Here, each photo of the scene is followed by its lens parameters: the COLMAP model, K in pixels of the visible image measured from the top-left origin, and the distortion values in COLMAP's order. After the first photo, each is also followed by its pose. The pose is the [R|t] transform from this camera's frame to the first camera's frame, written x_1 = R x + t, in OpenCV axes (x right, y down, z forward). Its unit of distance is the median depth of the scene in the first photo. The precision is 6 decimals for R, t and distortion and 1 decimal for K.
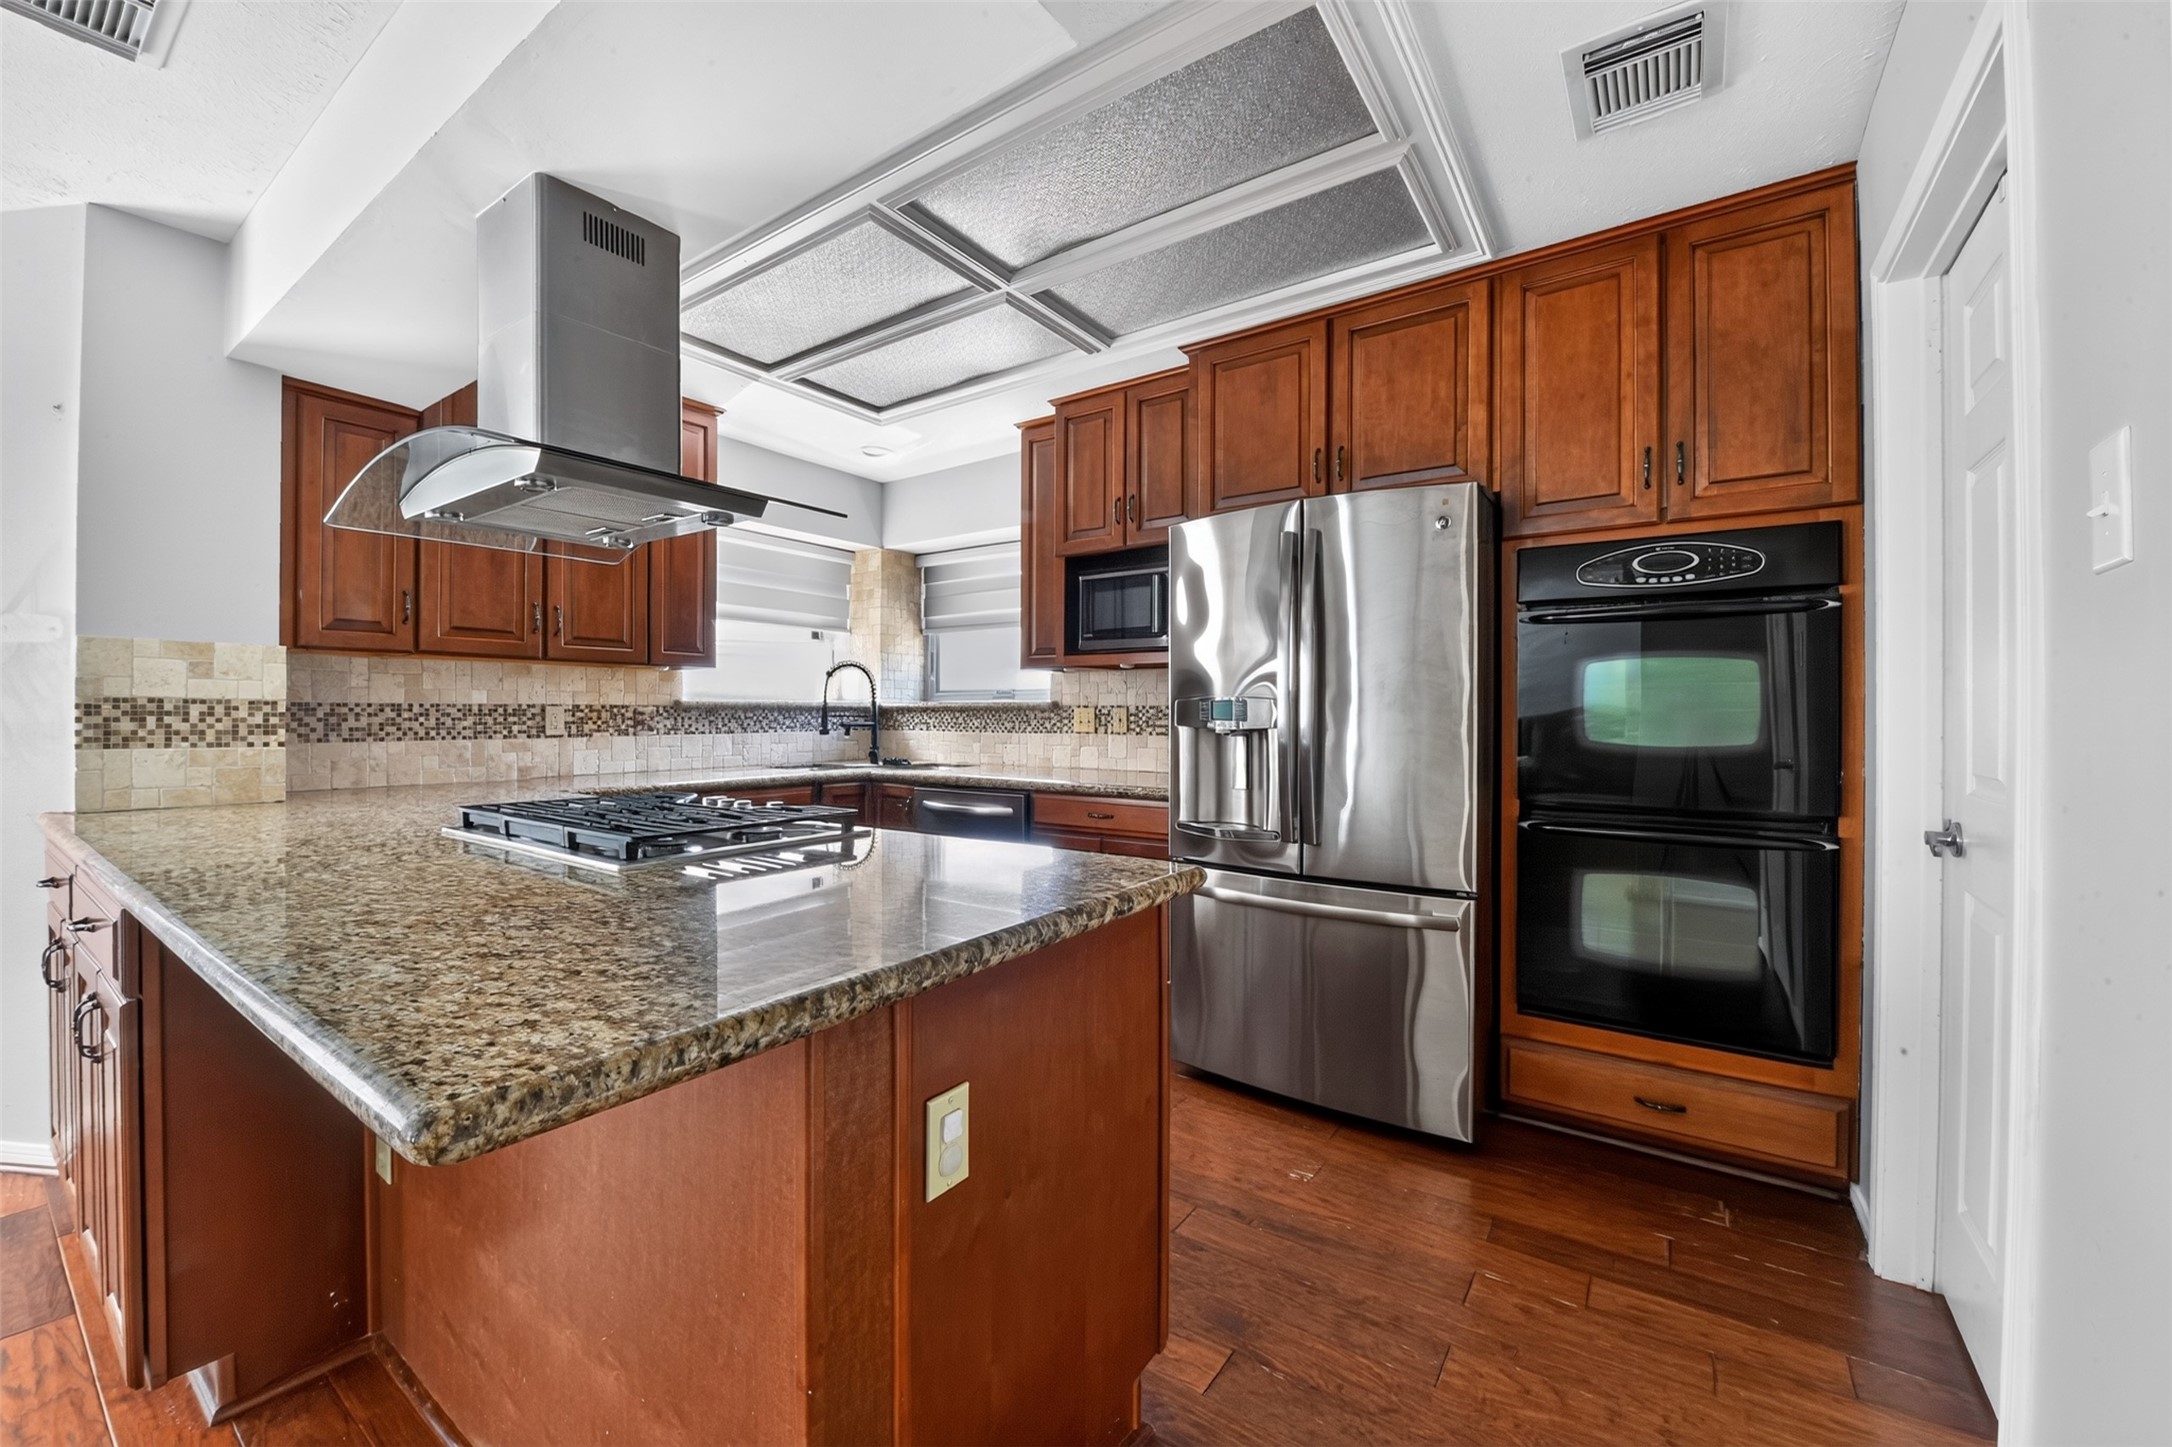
lens RADIAL K [[843.6, 0, 1083.3], [0, 843.6, 714.0], [0, 0, 1]] dist [-0.015821, -0.000025]
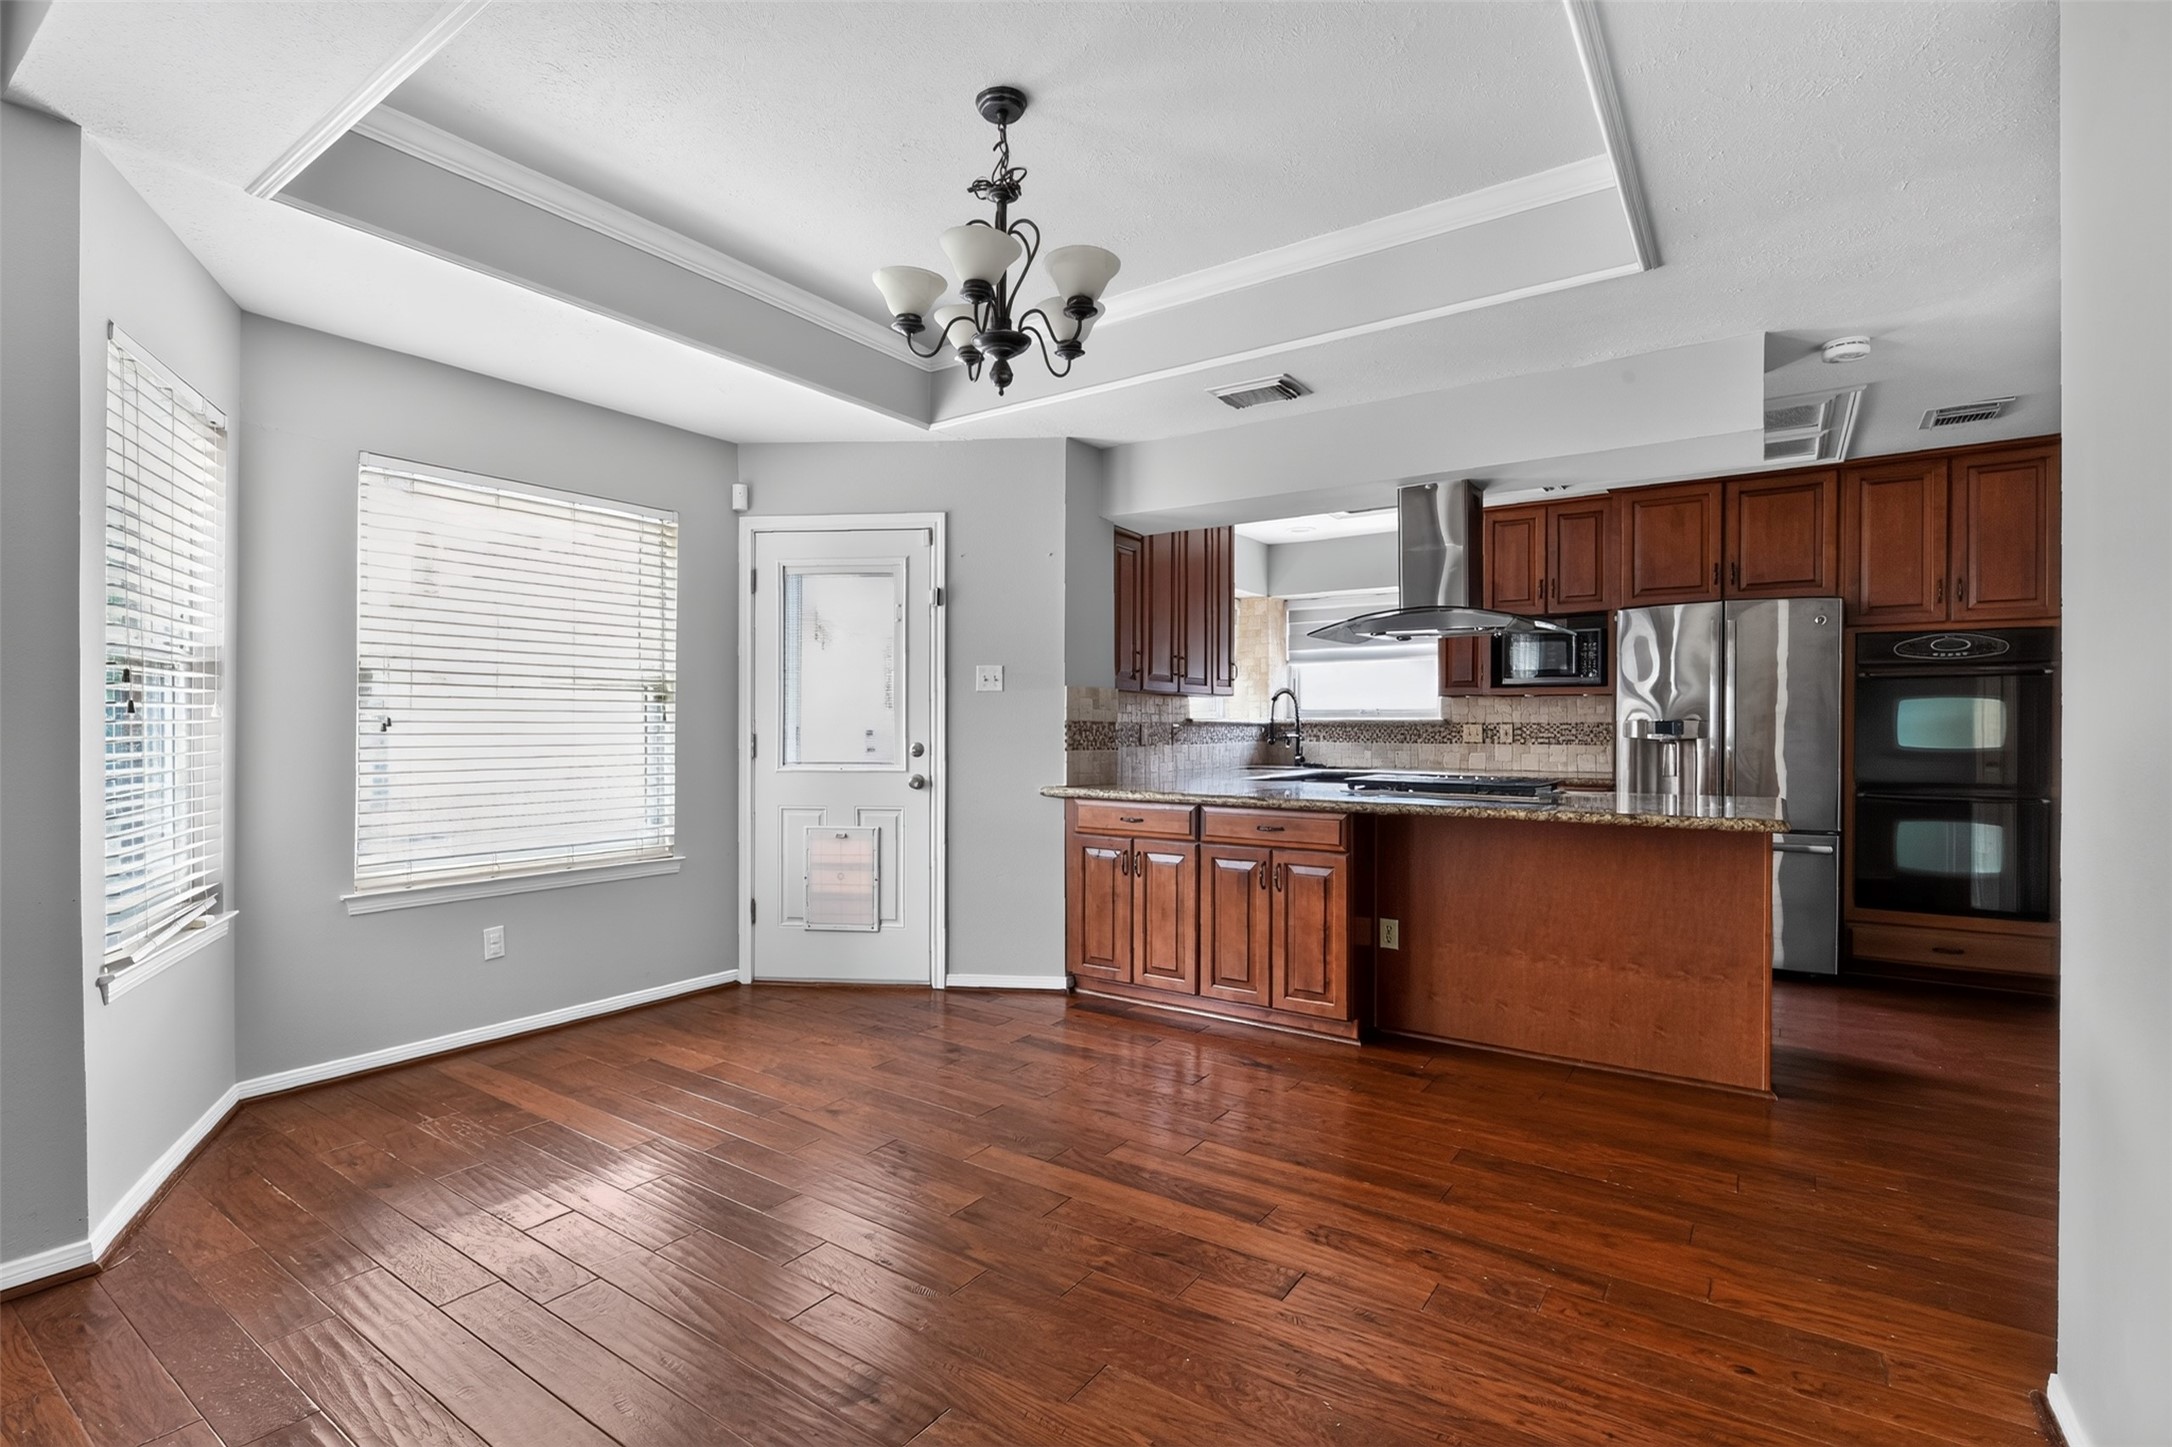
lens RADIAL K [[1022.7, 0, 1086.0], [0, 1022.7, 723.5], [0, 0, 1]] dist [-0.000697, -0.000260]
pose [[0.999956, -0.000453, -0.009338, -1.012980], [0.000433, 0.999998, -0.002165, -0.008642], [0.009339, 0.002161, 0.999954, -1.074614]]
